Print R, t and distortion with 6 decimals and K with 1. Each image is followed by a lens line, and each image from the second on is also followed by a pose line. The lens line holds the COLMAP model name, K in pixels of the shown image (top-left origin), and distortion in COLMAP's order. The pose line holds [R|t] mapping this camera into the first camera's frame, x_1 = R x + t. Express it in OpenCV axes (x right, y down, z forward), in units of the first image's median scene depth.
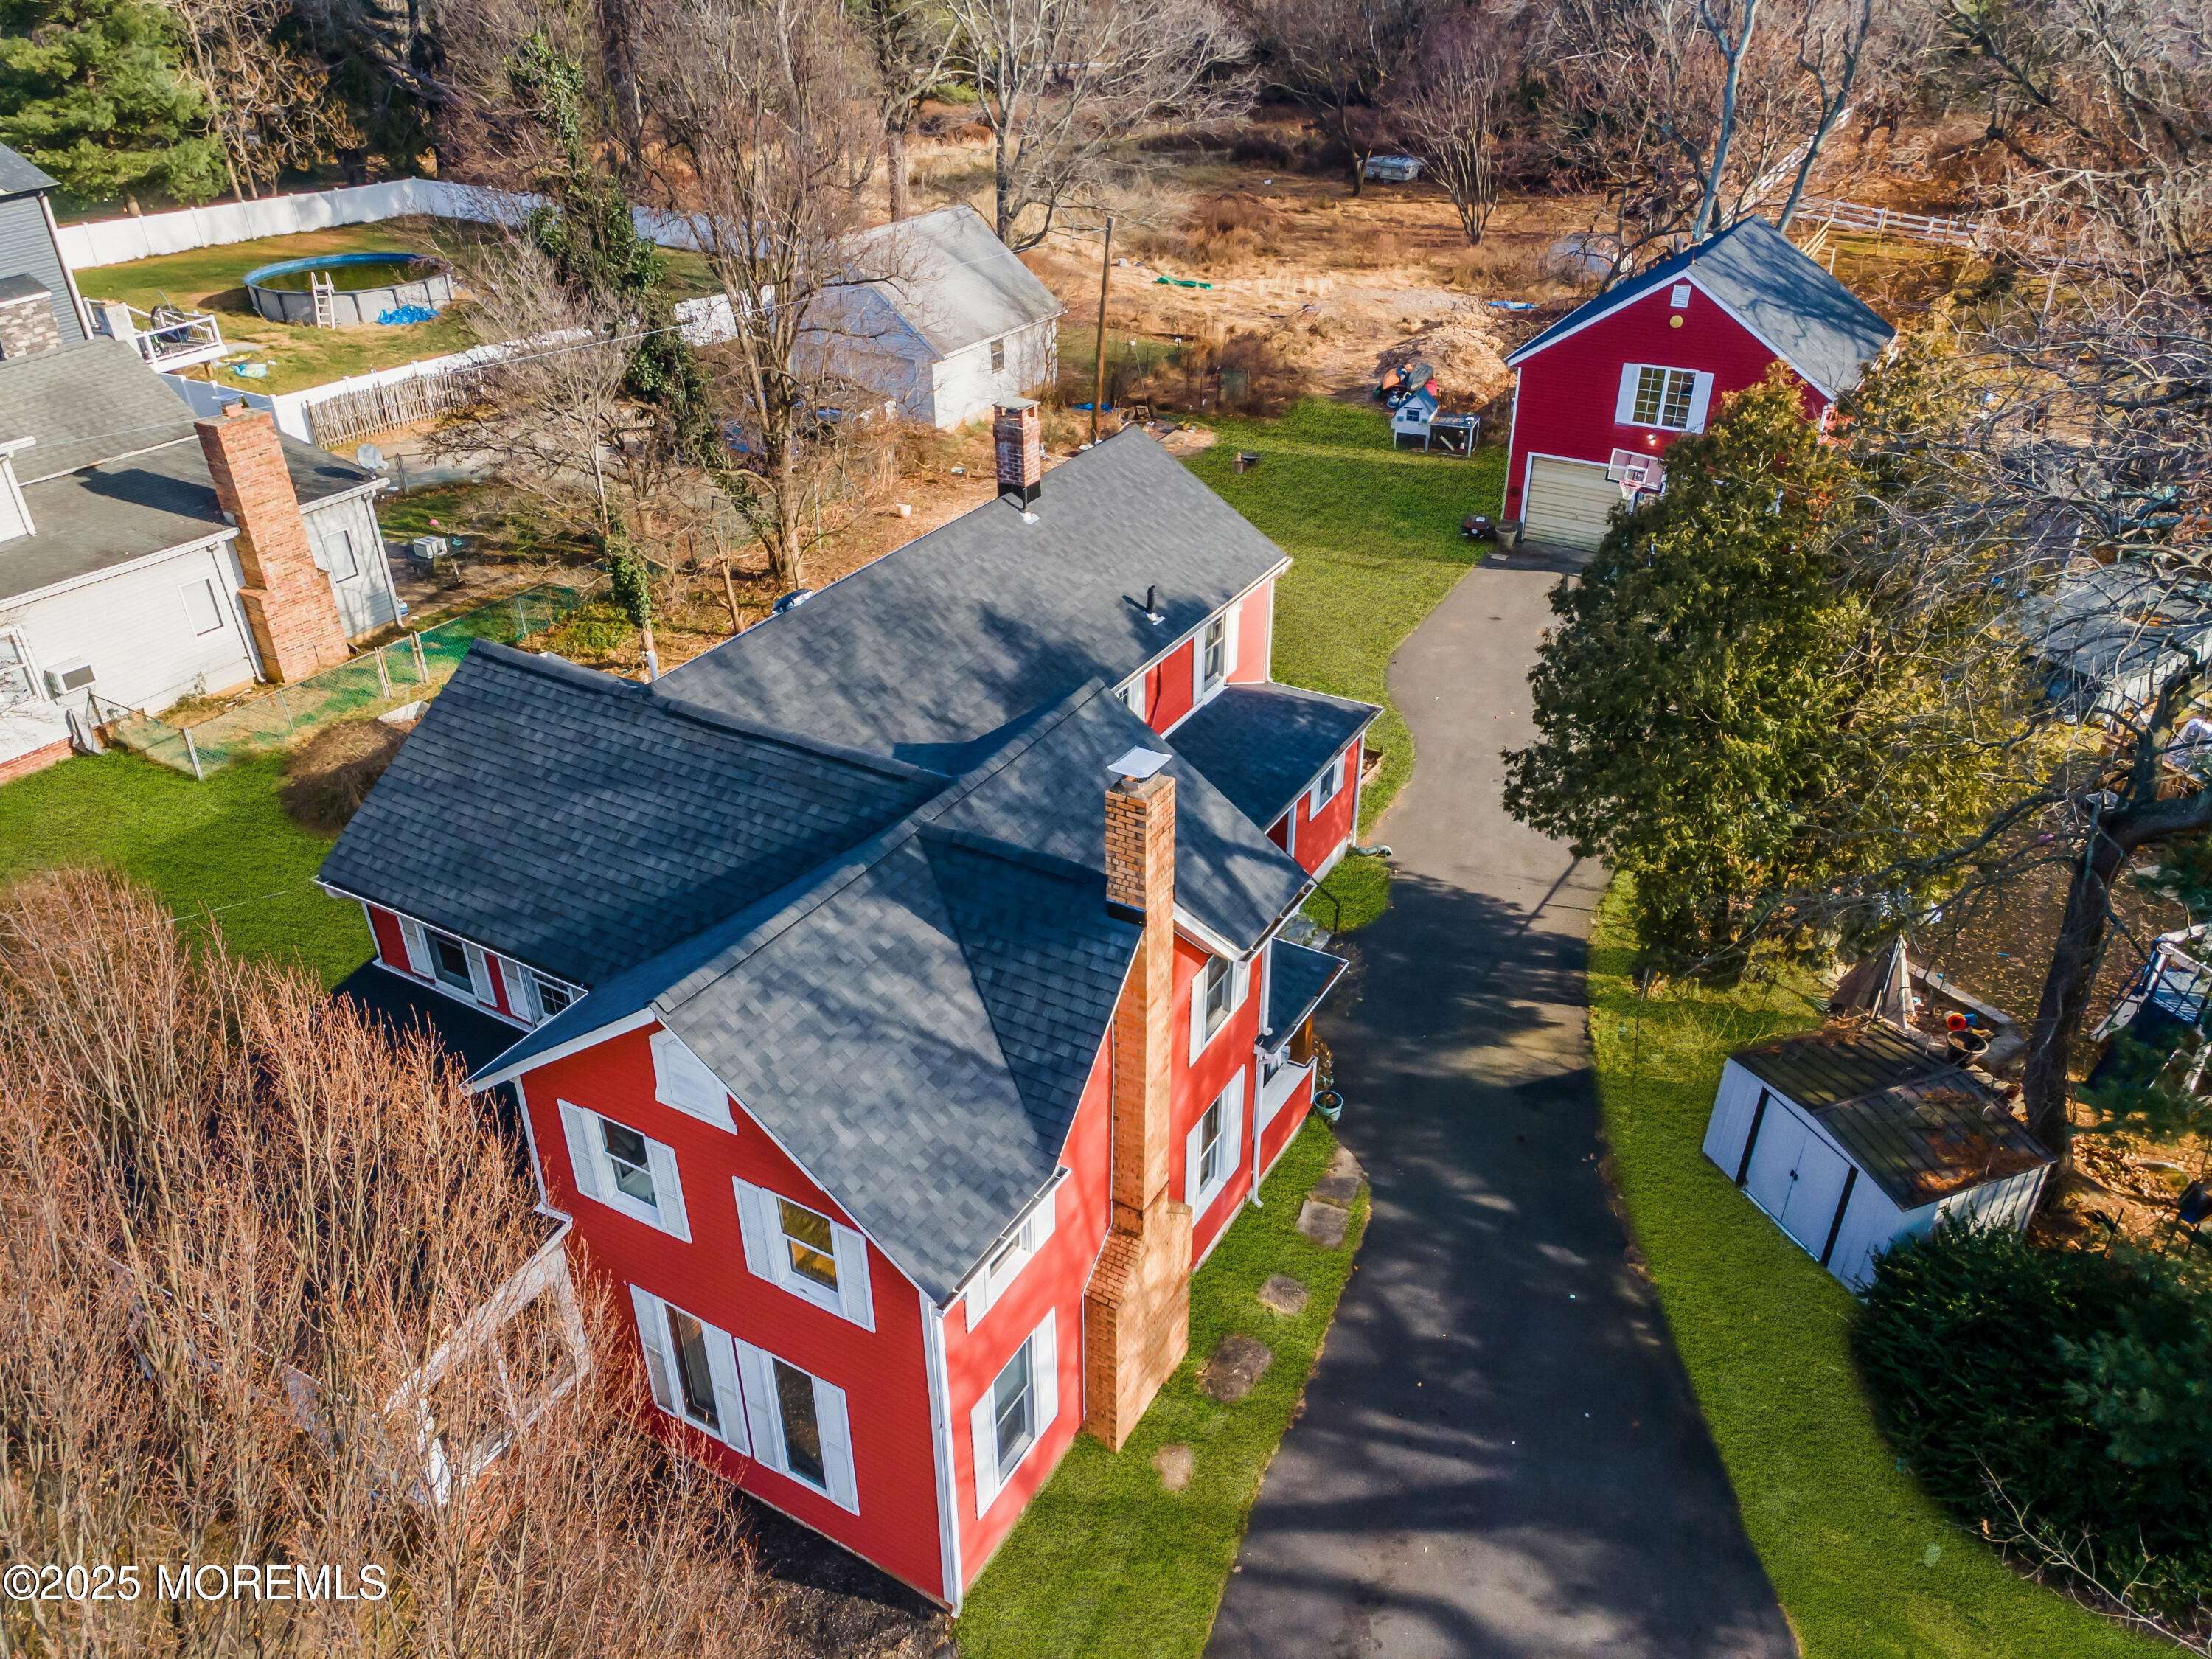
lens RADIAL K [[1569.7, 0, 1095.8], [0, 1569.7, 848.2], [0, 0, 1]] dist [0.027595, -0.001245]
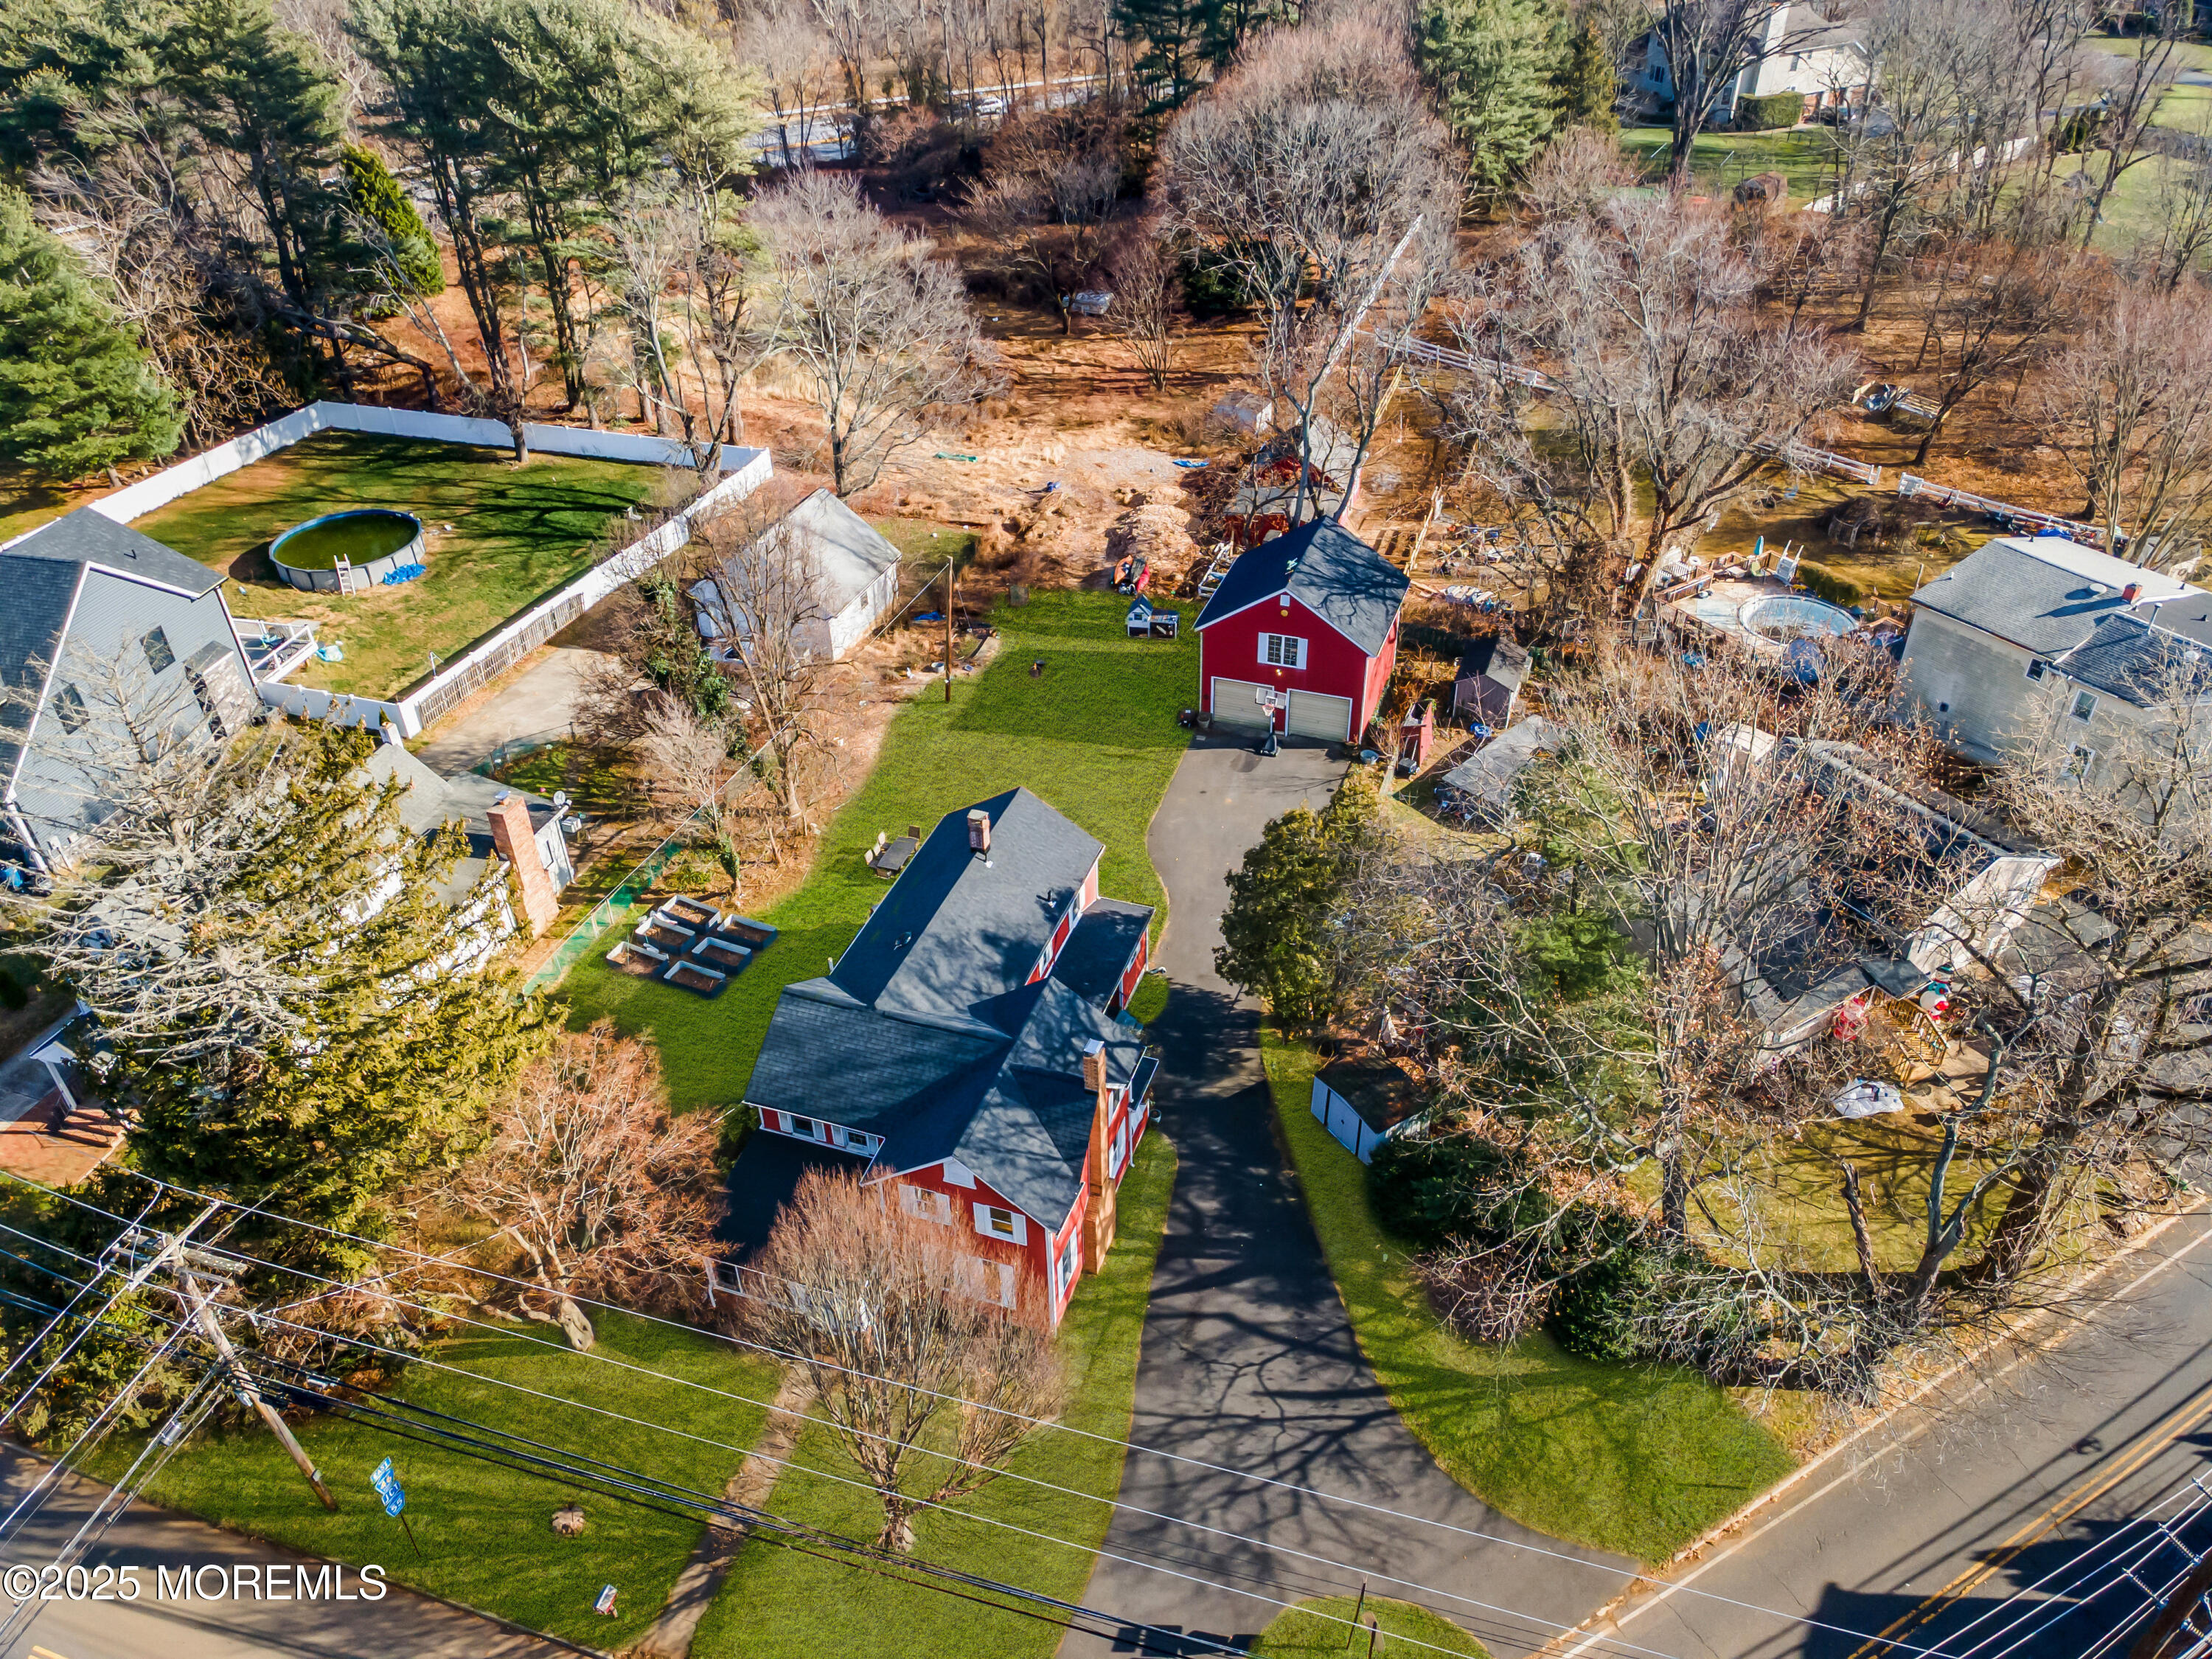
lens RADIAL K [[1569.7, 0, 1109.1], [0, 1569.7, 814.2], [0, 0, 1]] dist [0.027595, -0.001245]
pose [[0.979151, -0.118495, 0.164991, -0.172377], [0.107792, 0.991533, 0.072410, -0.316651], [-0.172174, -0.053115, 0.983633, -0.864048]]
